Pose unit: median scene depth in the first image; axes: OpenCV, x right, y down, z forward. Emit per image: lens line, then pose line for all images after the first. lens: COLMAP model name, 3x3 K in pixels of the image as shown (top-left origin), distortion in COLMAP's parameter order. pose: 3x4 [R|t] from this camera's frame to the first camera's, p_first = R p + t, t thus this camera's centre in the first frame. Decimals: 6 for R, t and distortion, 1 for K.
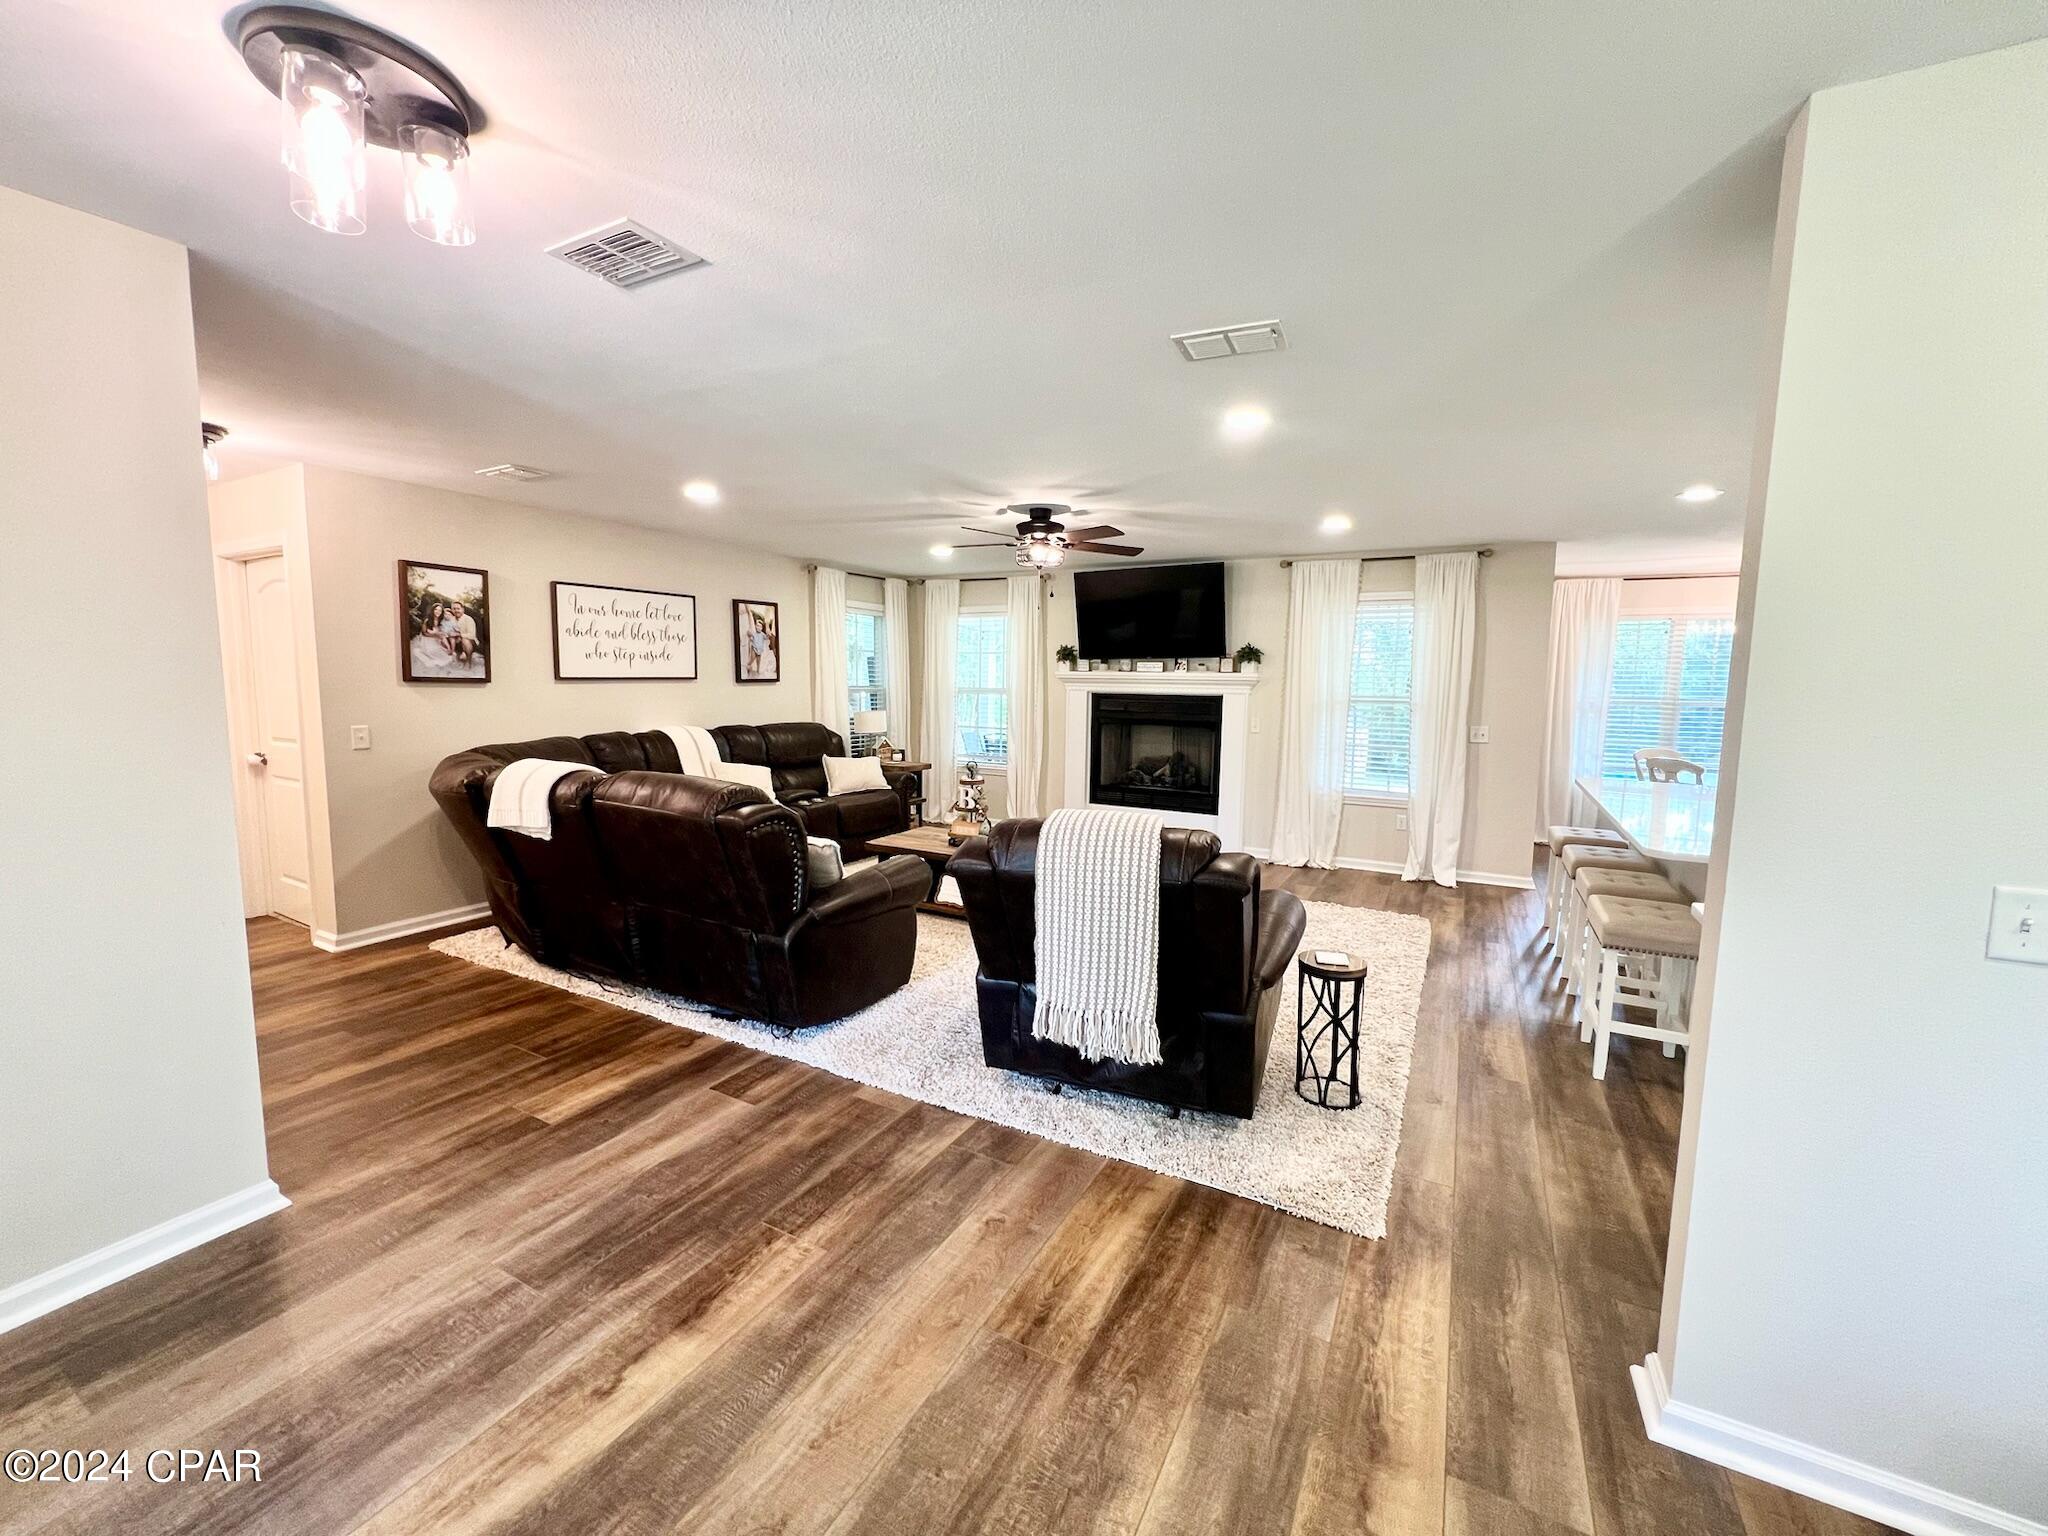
lens RADIAL K [[821.1, 0, 1018.1], [0, 821.1, 763.7], [0, 0, 1]] dist [-0.002489, 0.000810]
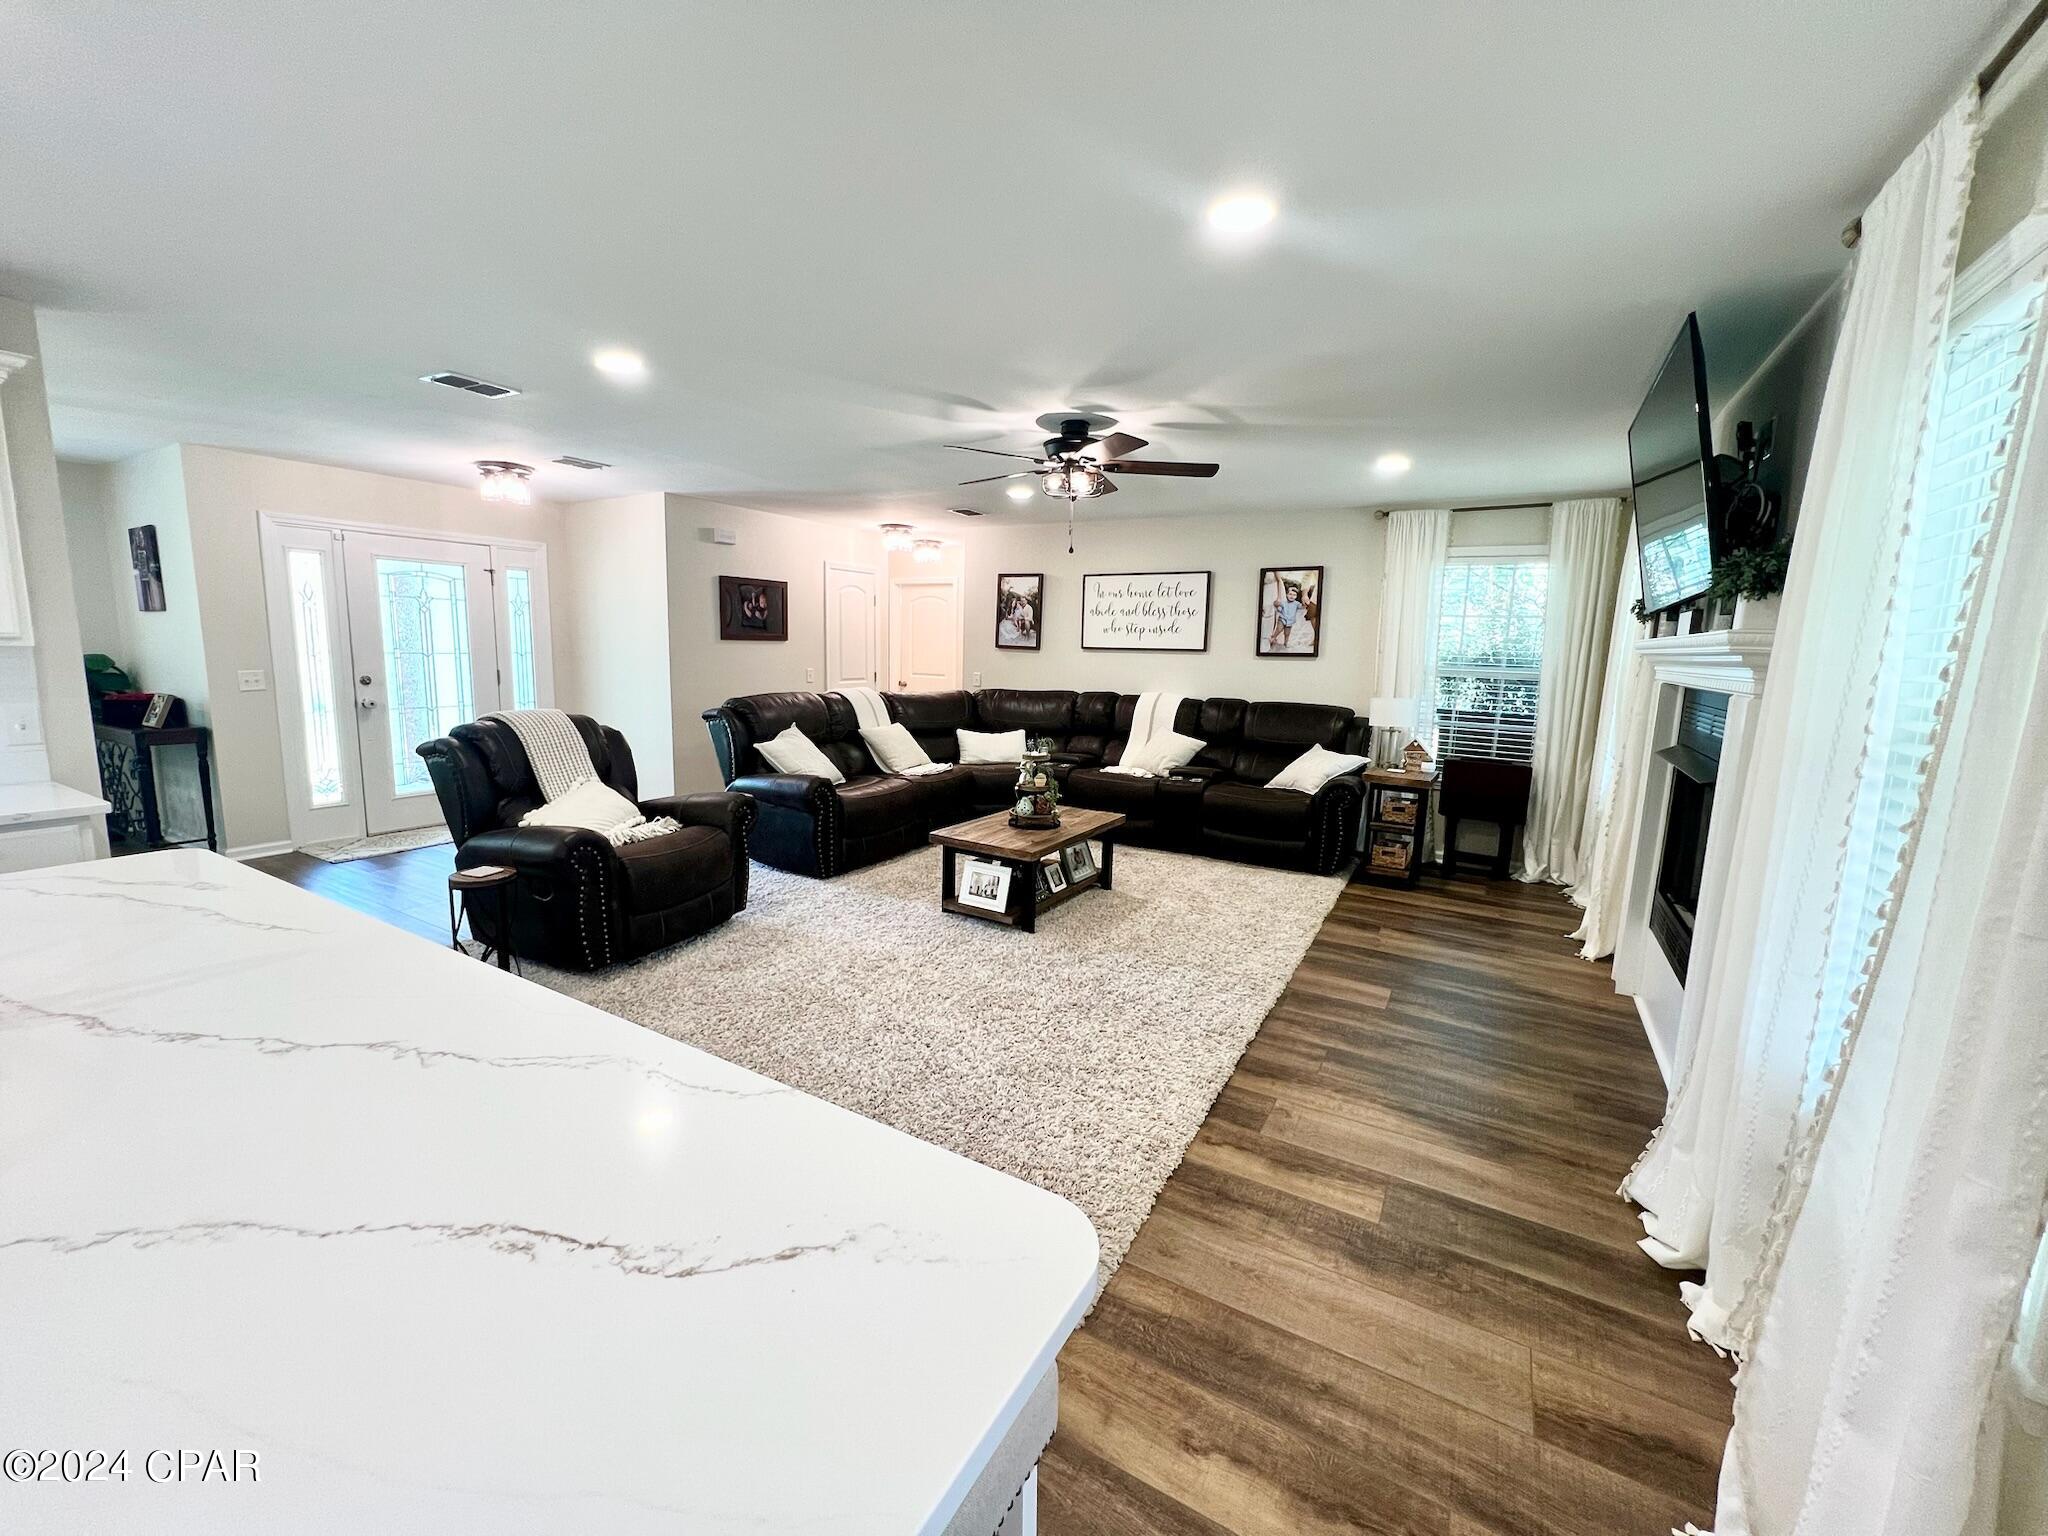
lens RADIAL K [[821.1, 0, 1016.1], [0, 821.1, 763.0], [0, 0, 1]] dist [-0.002489, 0.000810]
pose [[-0.028363, 0.130271, -0.991073, 0.717095], [-0.130245, 0.982538, 0.132877, -0.075477], [0.991076, 0.132851, -0.010901, 0.847003]]
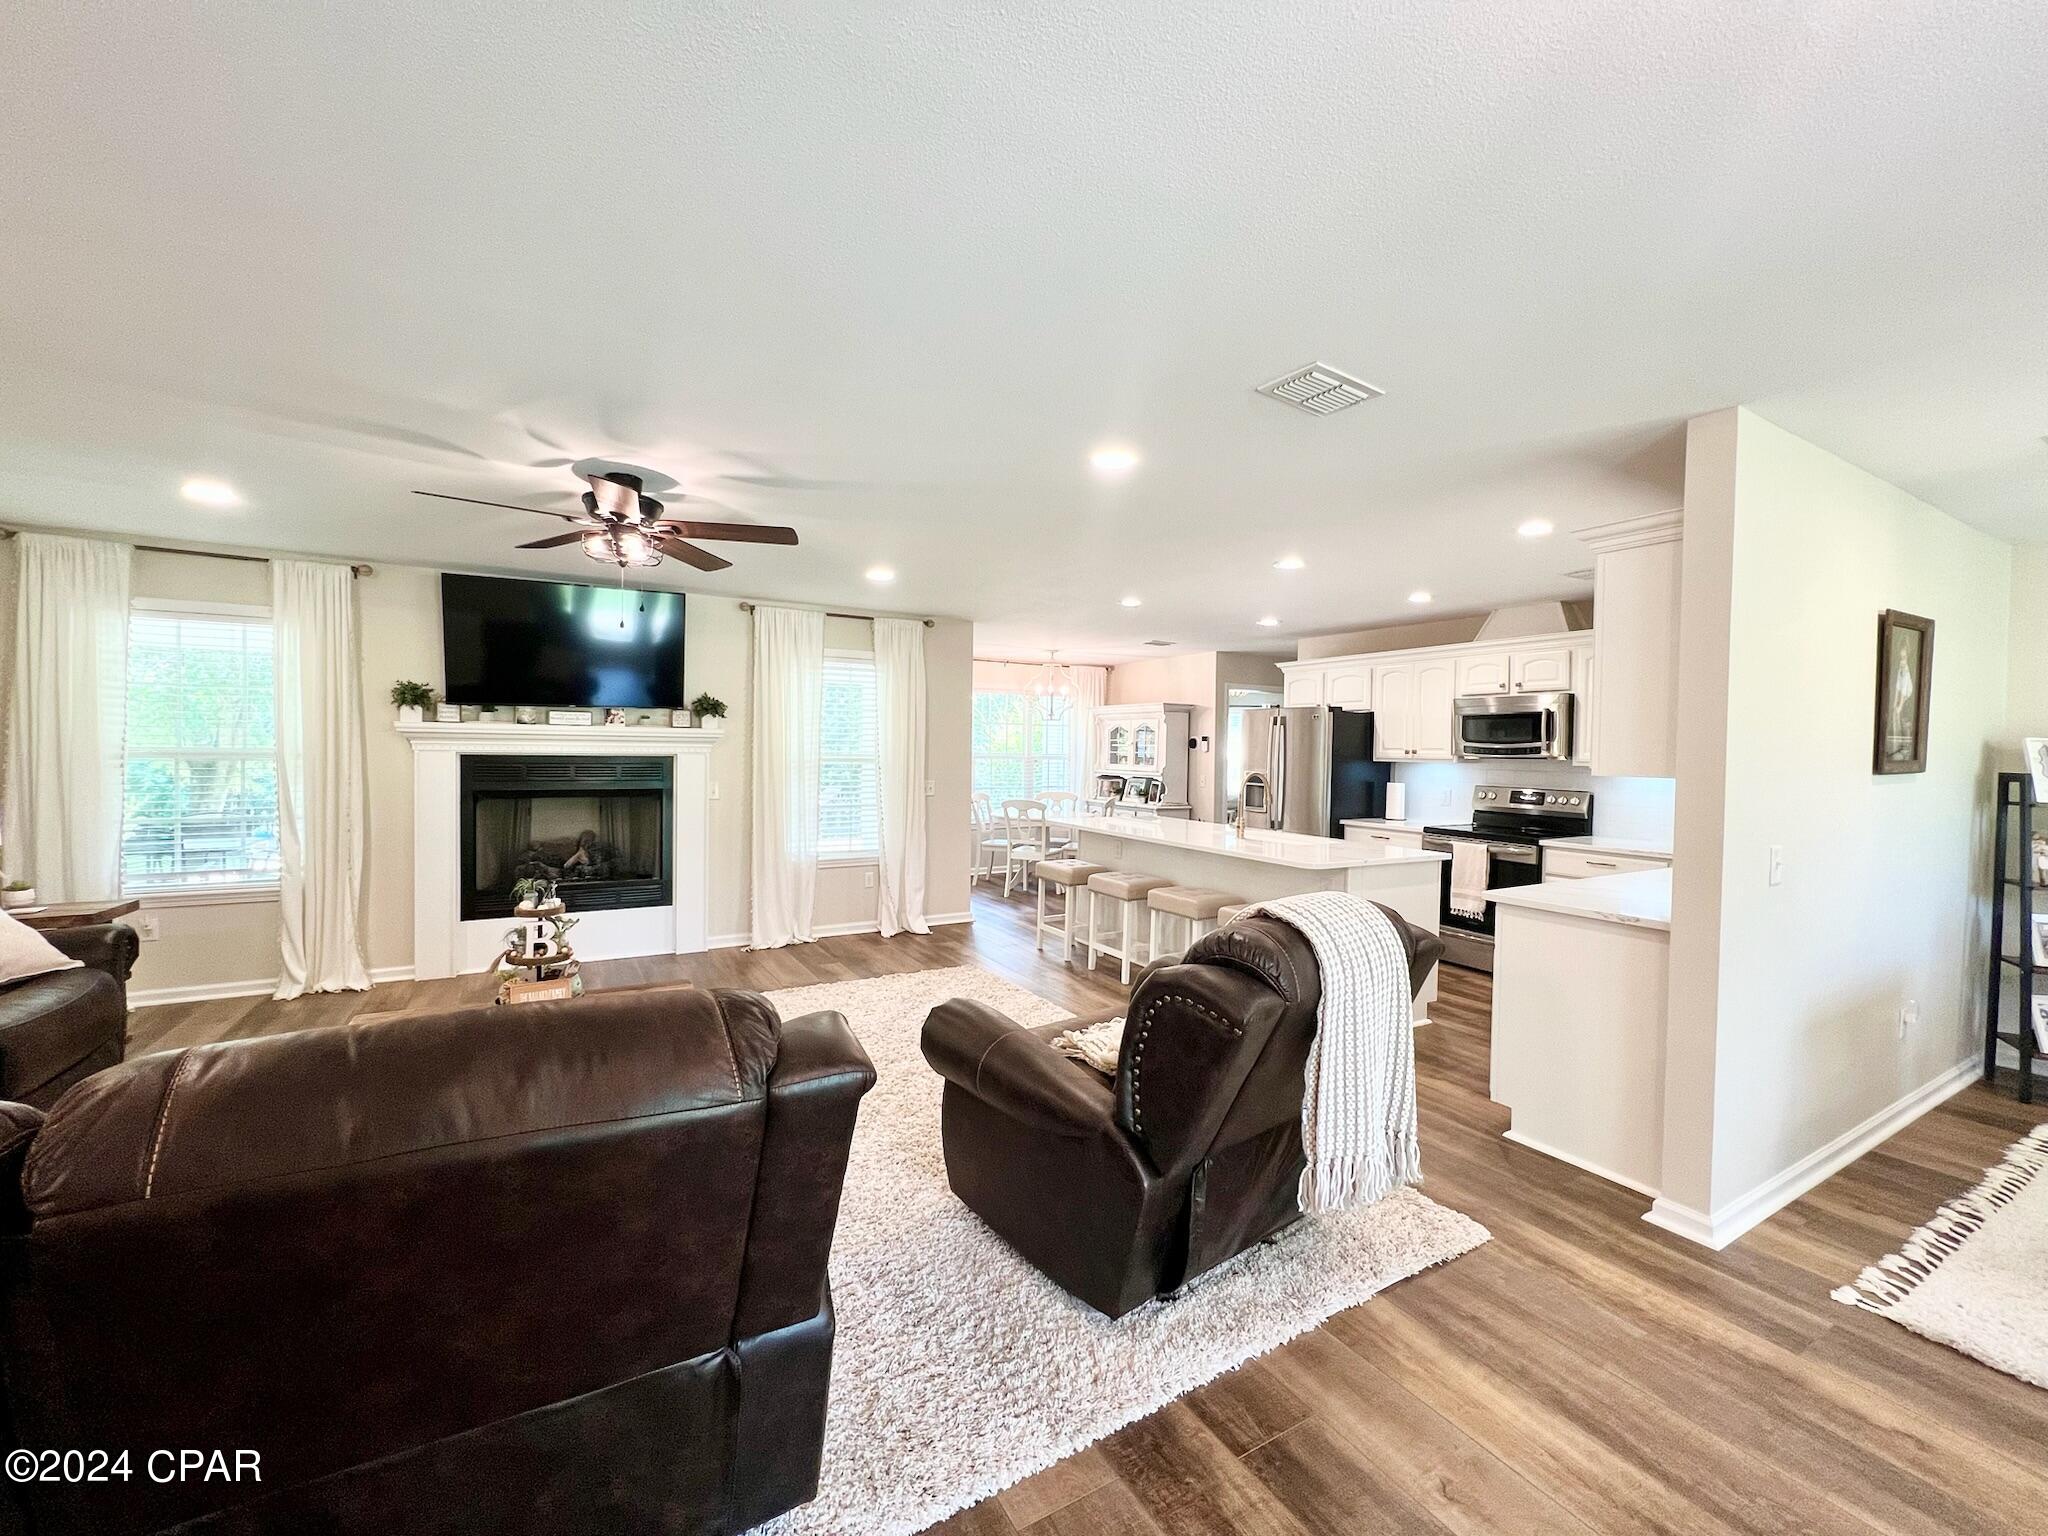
lens RADIAL K [[821.1, 0, 1016.9], [0, 821.1, 764.3], [0, 0, 1]] dist [-0.002489, 0.000810]
pose [[0.522267, -0.022473, 0.852486, -0.317538], [0.082007, 0.996343, -0.023975, -0.033053], [-0.848830, 0.082431, 0.522200, 0.346641]]
